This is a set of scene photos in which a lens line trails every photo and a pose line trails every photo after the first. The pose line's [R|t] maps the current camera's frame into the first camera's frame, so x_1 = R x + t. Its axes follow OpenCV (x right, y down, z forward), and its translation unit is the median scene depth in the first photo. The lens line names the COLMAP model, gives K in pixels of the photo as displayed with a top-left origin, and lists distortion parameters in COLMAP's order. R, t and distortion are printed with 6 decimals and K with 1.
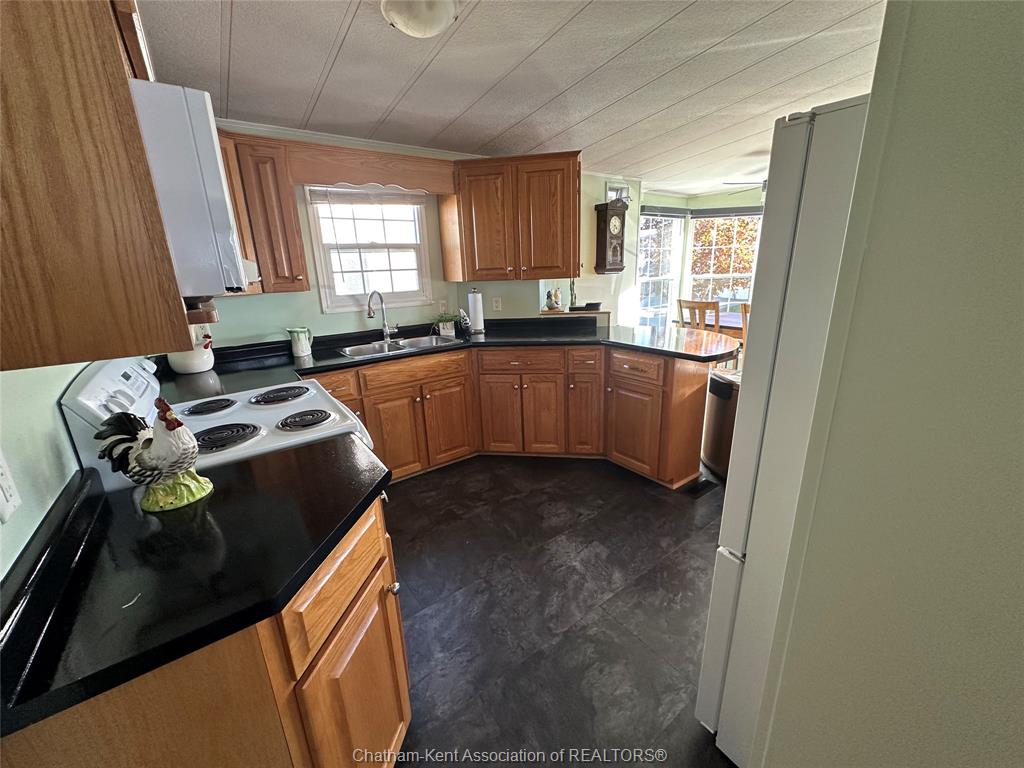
lens RADIAL K [[407.0, 0, 510.4], [0, 407.0, 383.7], [0, 0, 1]] dist [-0.002806, -0.000452]
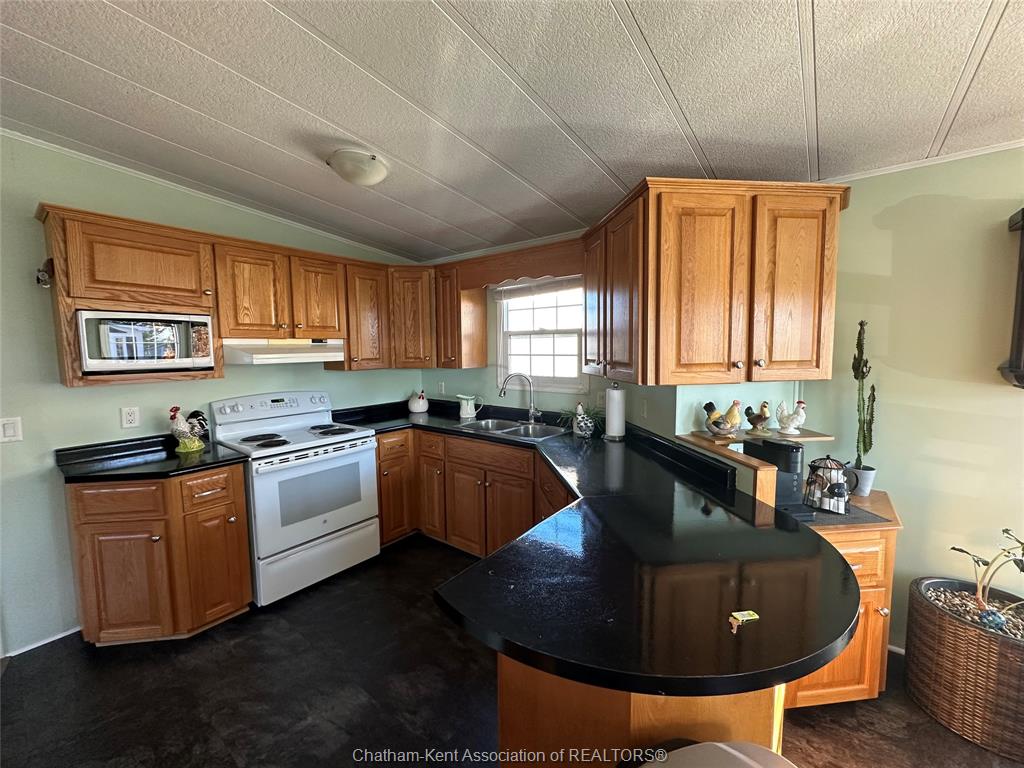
lens RADIAL K [[407.0, 0, 510.7], [0, 407.0, 381.0], [0, 0, 1]] dist [-0.002806, -0.000452]
pose [[0.299898, 0.106875, -0.947966, 0.642442], [-0.279064, 0.960065, 0.019955, -0.217443], [0.912242, 0.258559, 0.317746, 0.630004]]
